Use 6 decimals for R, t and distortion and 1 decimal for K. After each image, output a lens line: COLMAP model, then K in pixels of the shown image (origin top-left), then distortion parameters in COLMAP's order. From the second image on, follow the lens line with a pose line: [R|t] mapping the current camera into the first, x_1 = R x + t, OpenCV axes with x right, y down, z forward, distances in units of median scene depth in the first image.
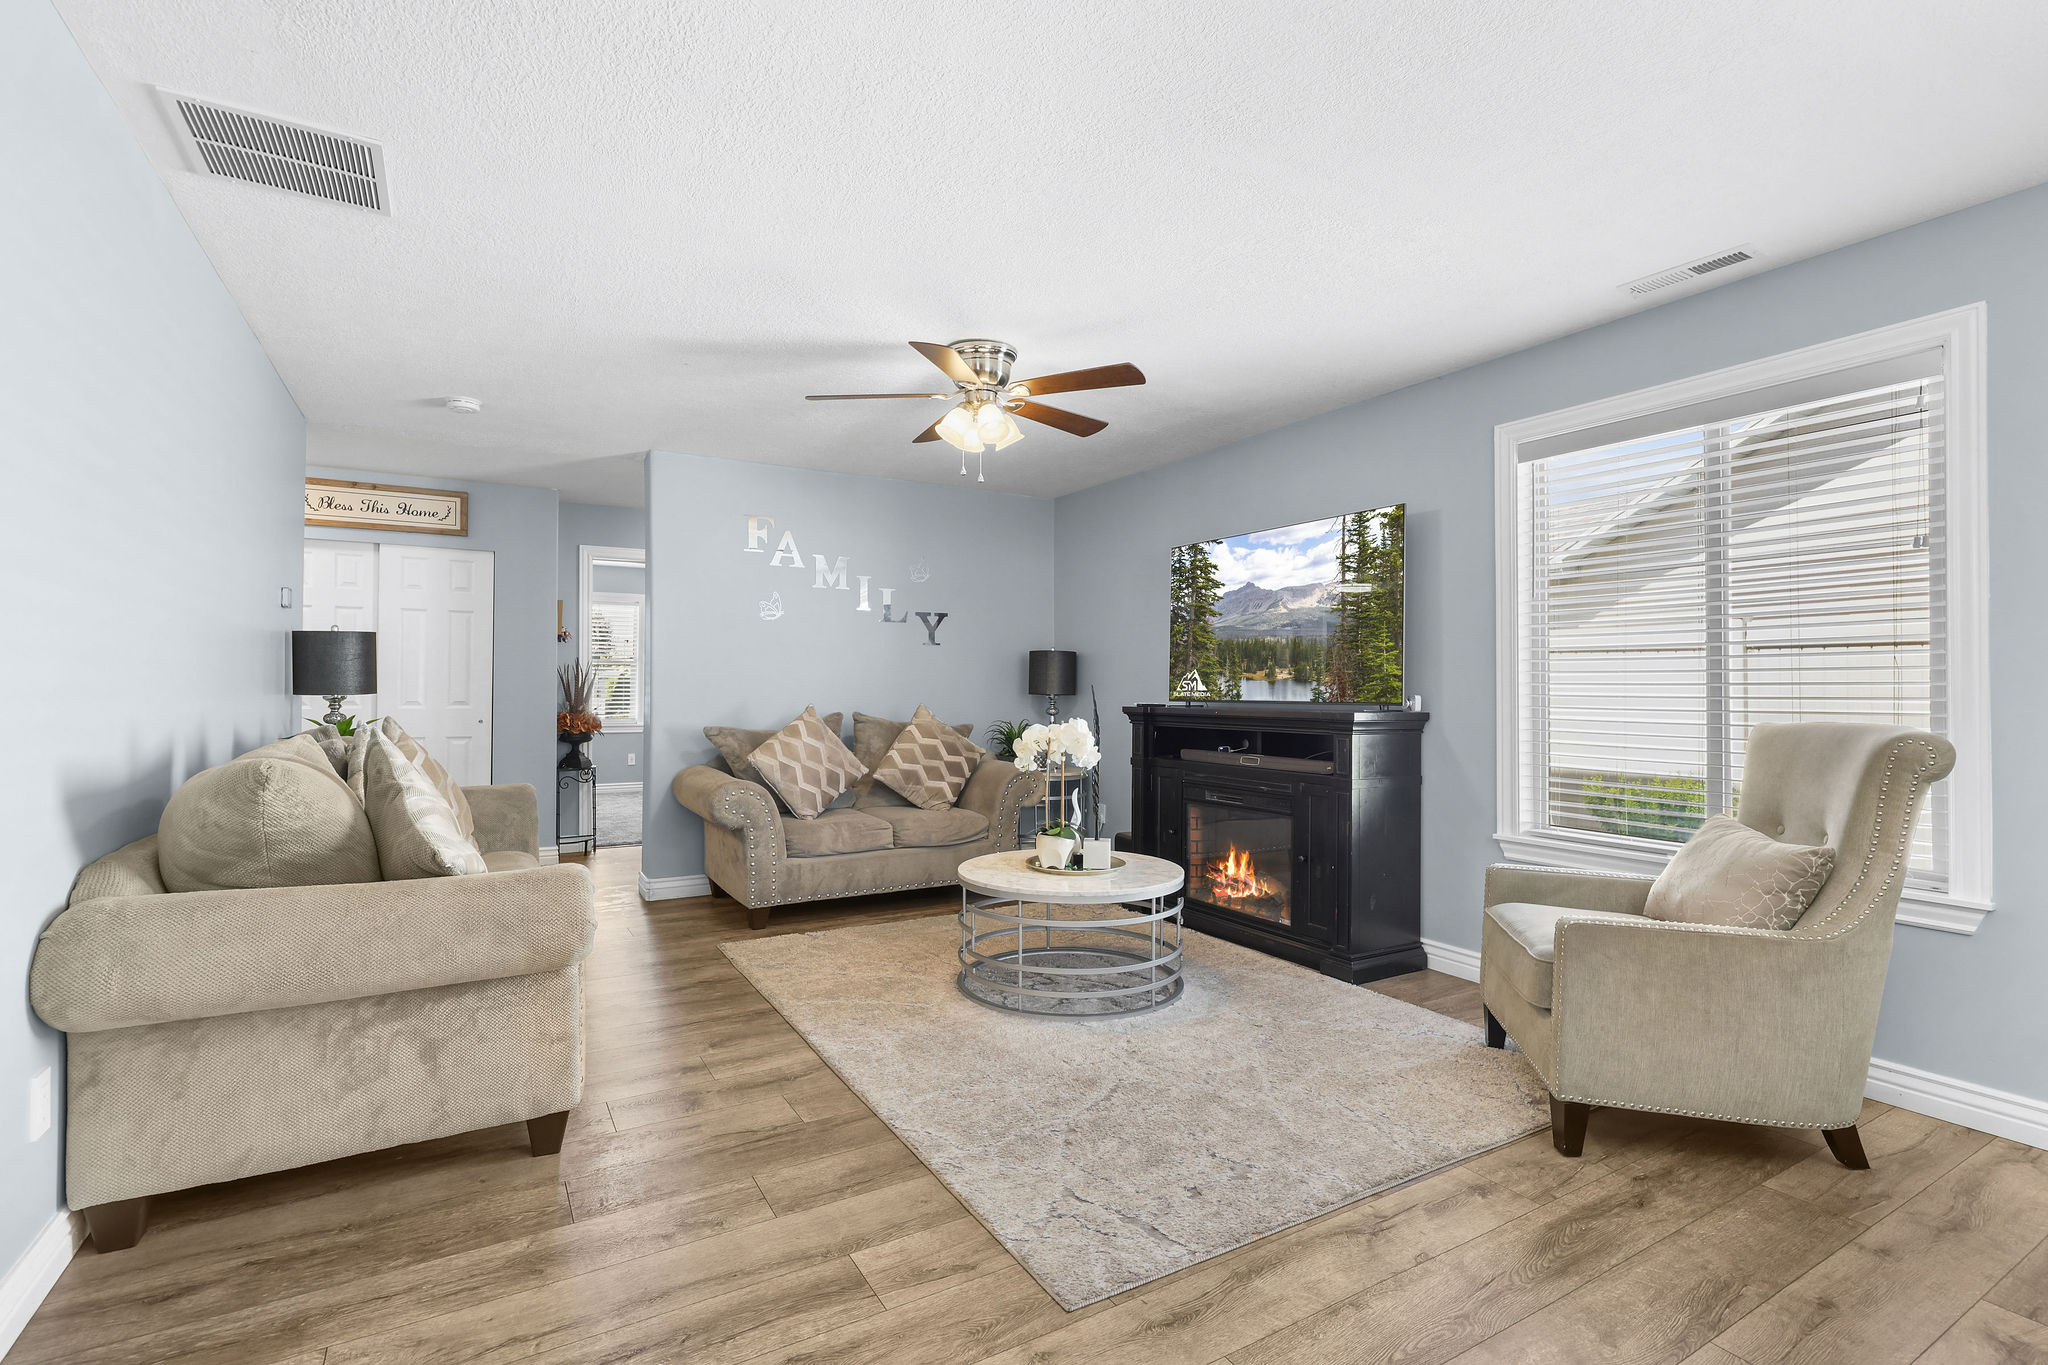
lens RADIAL K [[971.7, 0, 1057.6], [0, 971.7, 674.7], [0, 0, 1]] dist [-0.002524, 0.000107]
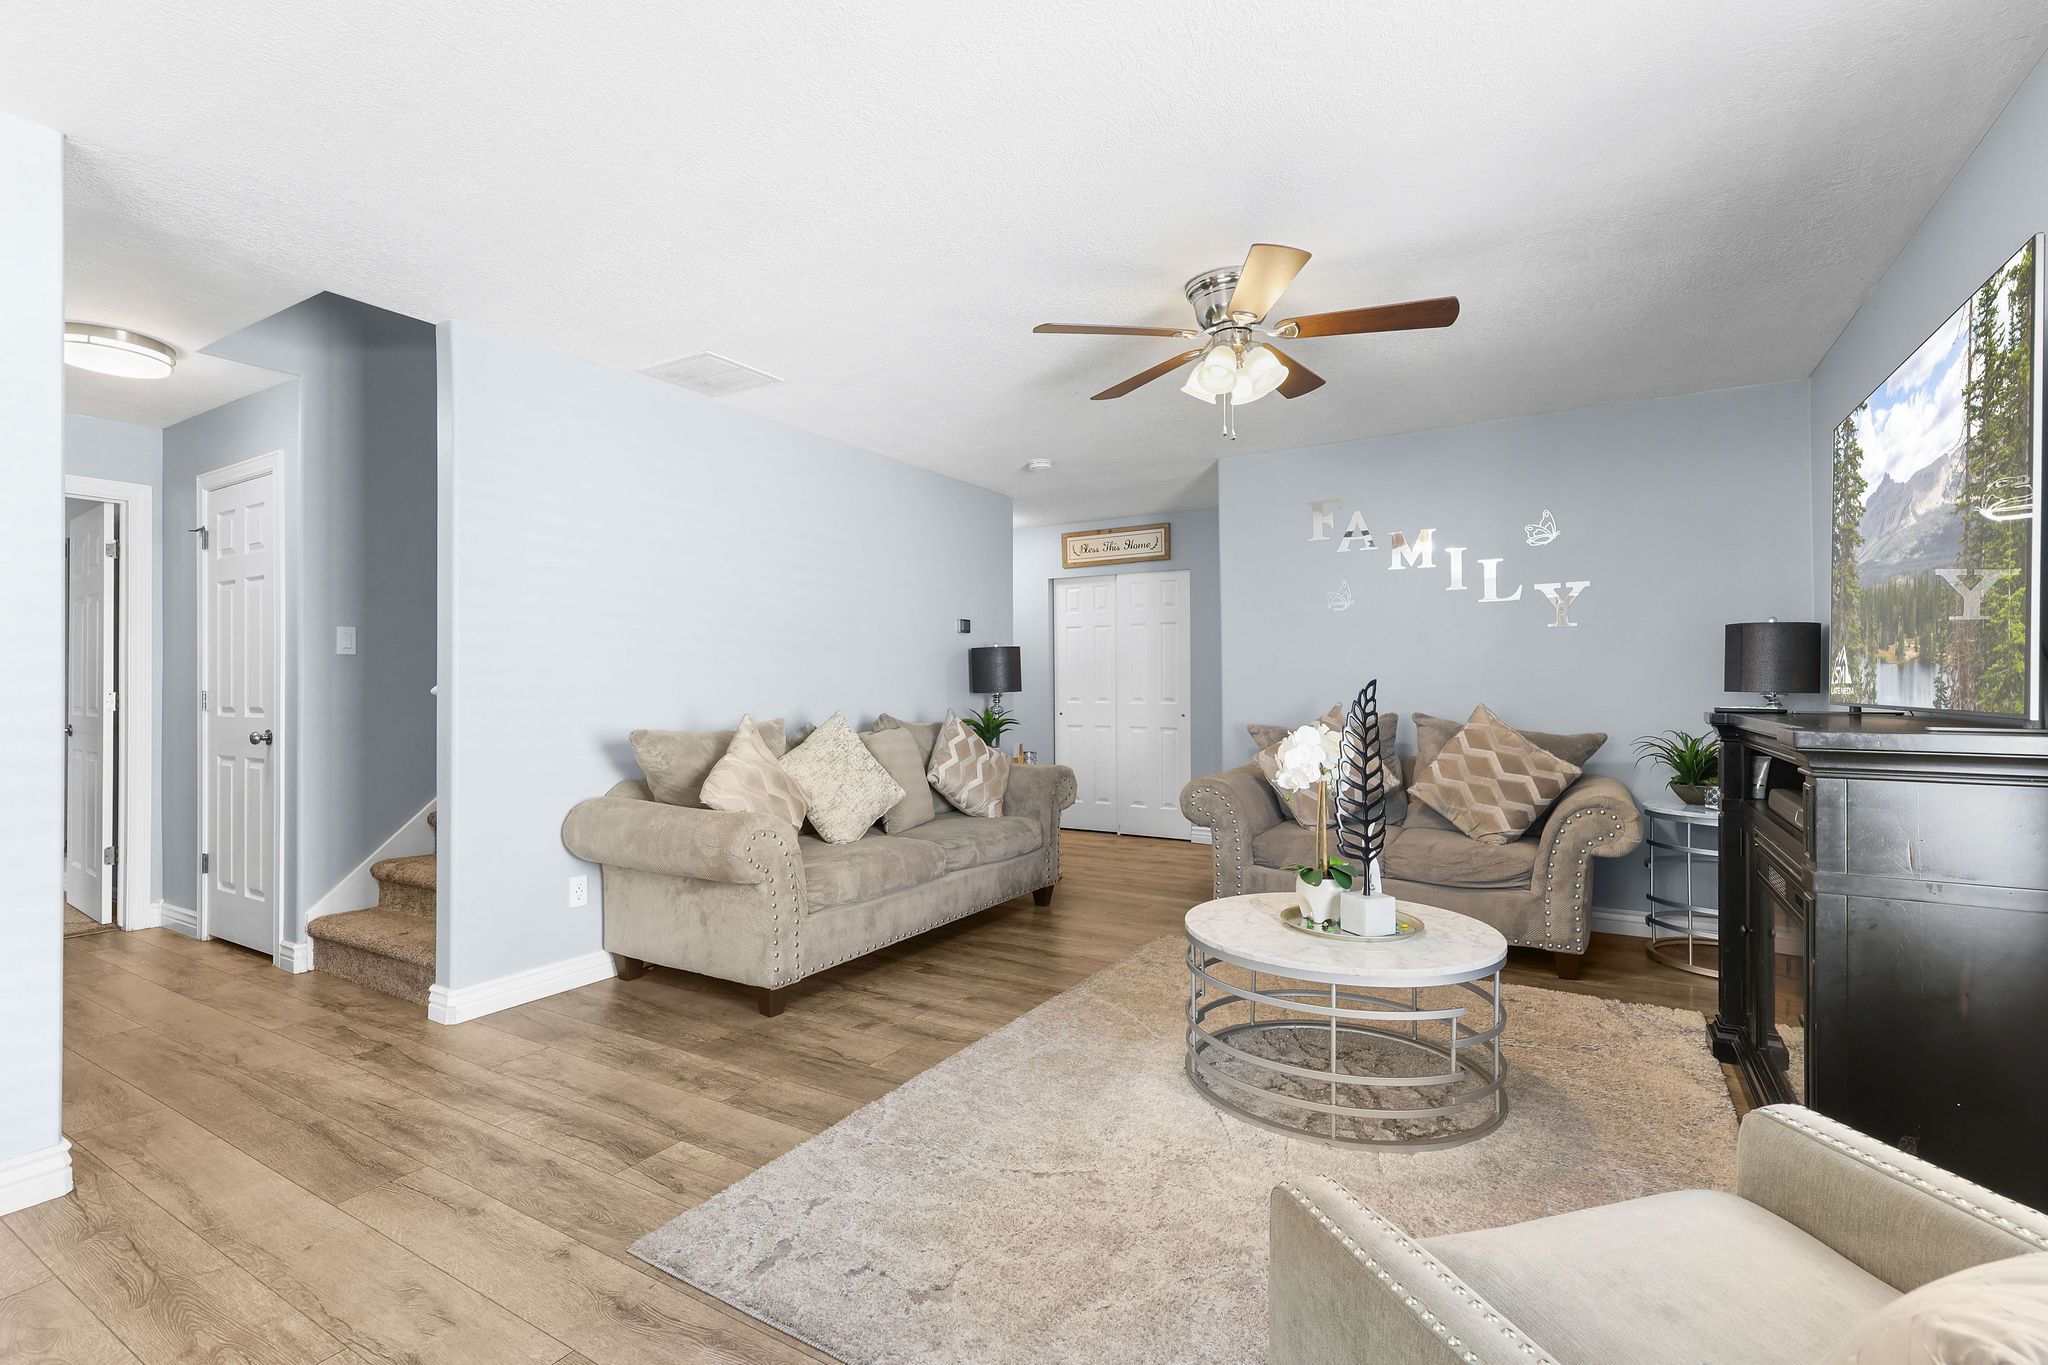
lens RADIAL K [[974.3, 0, 981.8], [0, 974.3, 683.0], [0, 0, 1]] dist [-0.007277, 0.000365]
pose [[0.424006, -0.009458, -0.905610, 0.478799], [0.017967, 0.999837, -0.002030, 0.008433], [0.905481, -0.015411, 0.424107, 0.365923]]
